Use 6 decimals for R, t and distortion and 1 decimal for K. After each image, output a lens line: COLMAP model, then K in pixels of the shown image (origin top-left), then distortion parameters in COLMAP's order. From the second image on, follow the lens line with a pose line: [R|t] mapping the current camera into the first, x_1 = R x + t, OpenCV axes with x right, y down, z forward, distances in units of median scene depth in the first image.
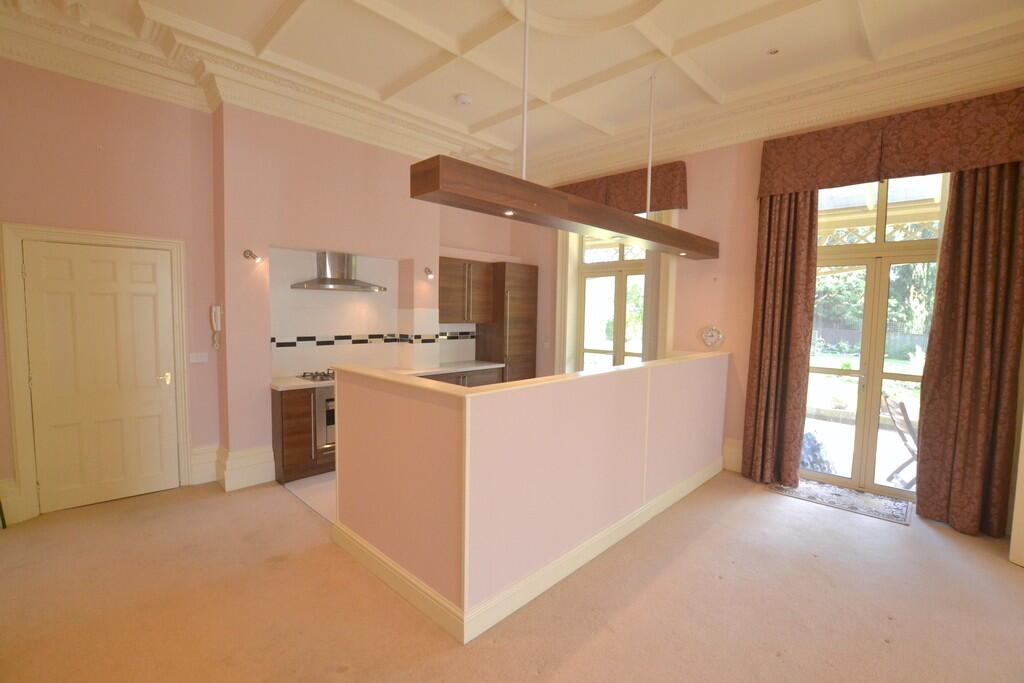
lens RADIAL K [[461.6, 0, 503.1], [0, 461.6, 341.7], [0, 0, 1]] dist [-0.018084, 0.000081]
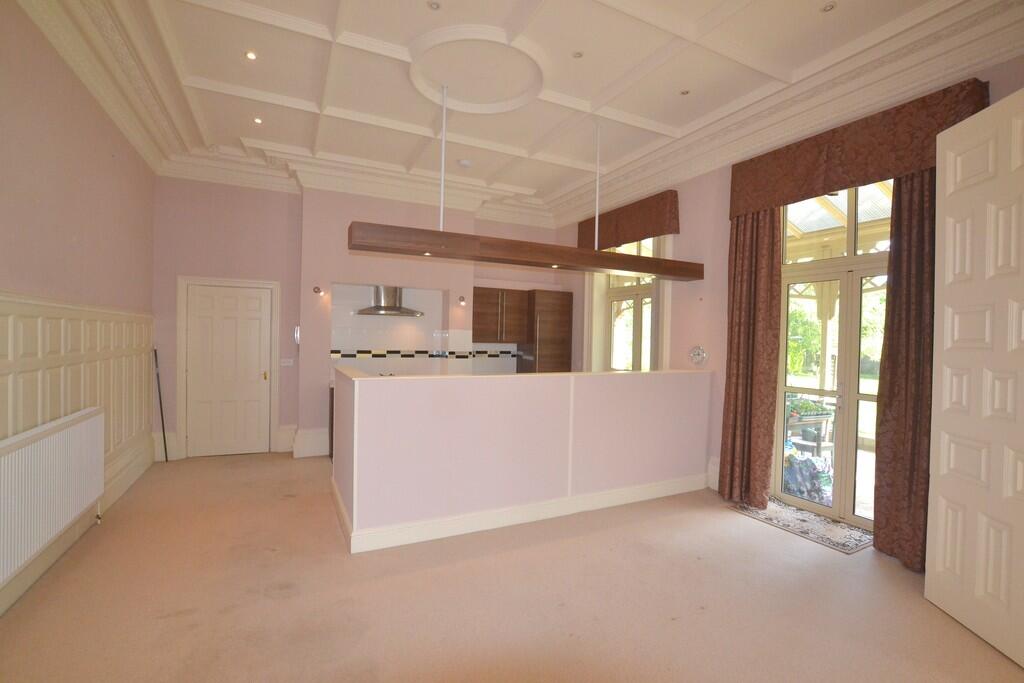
lens RADIAL K [[461.6, 0, 503.1], [0, 461.6, 341.7], [0, 0, 1]] dist [-0.018084, 0.000081]
pose [[0.941367, 0.005580, -0.337337, 0.396706], [-0.027660, 0.997774, -0.060683, 0.033584], [0.336248, 0.066456, 0.939426, -0.109486]]
